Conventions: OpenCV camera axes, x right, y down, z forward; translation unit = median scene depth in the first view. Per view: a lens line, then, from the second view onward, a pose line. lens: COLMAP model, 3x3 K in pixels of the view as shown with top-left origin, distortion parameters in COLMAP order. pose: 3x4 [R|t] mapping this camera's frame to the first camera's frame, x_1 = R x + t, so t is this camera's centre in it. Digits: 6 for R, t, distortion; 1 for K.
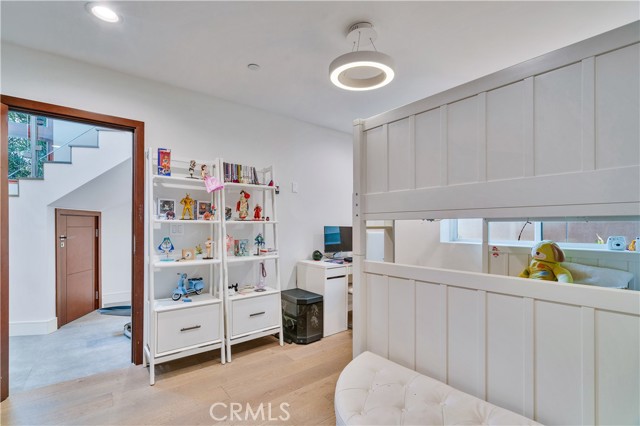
lens RADIAL K [[303.8, 0, 322.4], [0, 303.8, 224.2], [0, 0, 1]] dist [-0.001114, -0.000294]
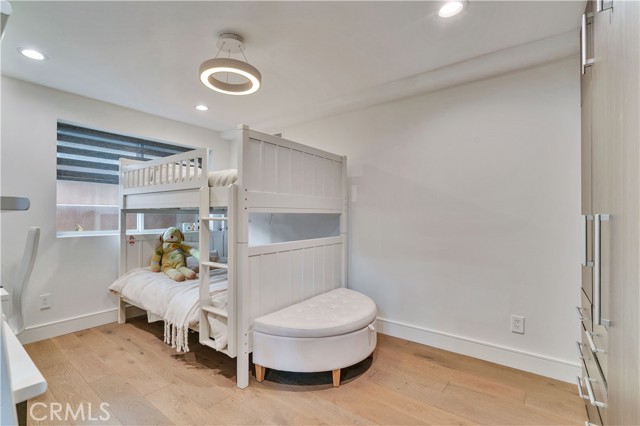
lens RADIAL K [[294.4, 0, 320.0], [0, 294.4, 213.0], [0, 0, 1]] dist [-0.001442, 0.000001]
pose [[-0.239636, 0.006774, 0.970839, -0.687051], [-0.004781, 0.999955, -0.008157, -0.001922], [-0.970851, -0.006597, -0.239593, 0.661993]]
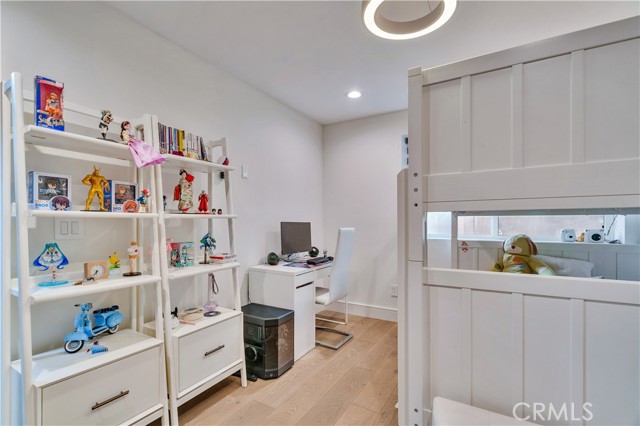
lens RADIAL K [[299.0, 0, 316.7], [0, 299.0, 223.2], [0, 0, 1]] dist [0.013522, 0.000241]
pose [[0.937759, -0.009195, 0.347166, -0.233134], [0.005940, 0.999928, 0.010439, 0.003642], [-0.347237, -0.007727, 0.937746, 0.289674]]
